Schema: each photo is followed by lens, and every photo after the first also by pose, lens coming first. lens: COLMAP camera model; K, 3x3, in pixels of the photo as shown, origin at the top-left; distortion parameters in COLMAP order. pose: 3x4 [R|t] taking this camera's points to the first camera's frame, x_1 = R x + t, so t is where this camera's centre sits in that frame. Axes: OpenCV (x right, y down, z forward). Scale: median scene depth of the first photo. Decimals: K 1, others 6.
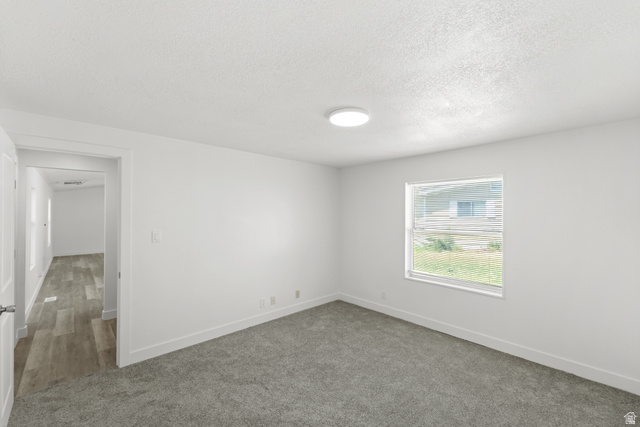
lens RADIAL K [[263.7, 0, 324.4], [0, 263.7, 210.9], [0, 0, 1]] dist [0.003218, -0.002298]
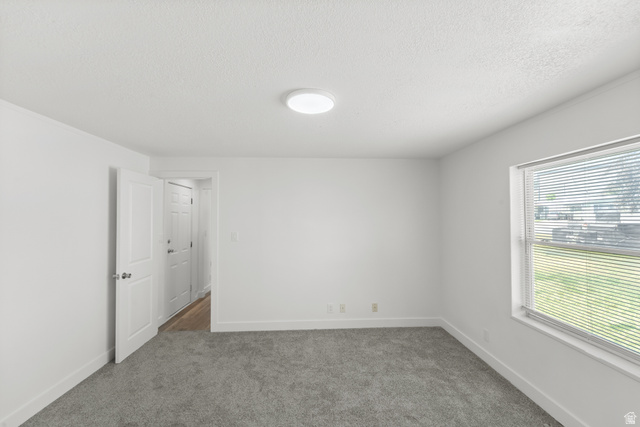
lens RADIAL K [[263.7, 0, 321.2], [0, 263.7, 216.0], [0, 0, 1]] dist [0.003218, -0.002298]
pose [[0.768385, -0.012436, -0.639867, 0.423734], [0.013146, 0.999907, -0.003647, 0.010059], [0.639853, -0.005609, 0.768477, 0.260972]]
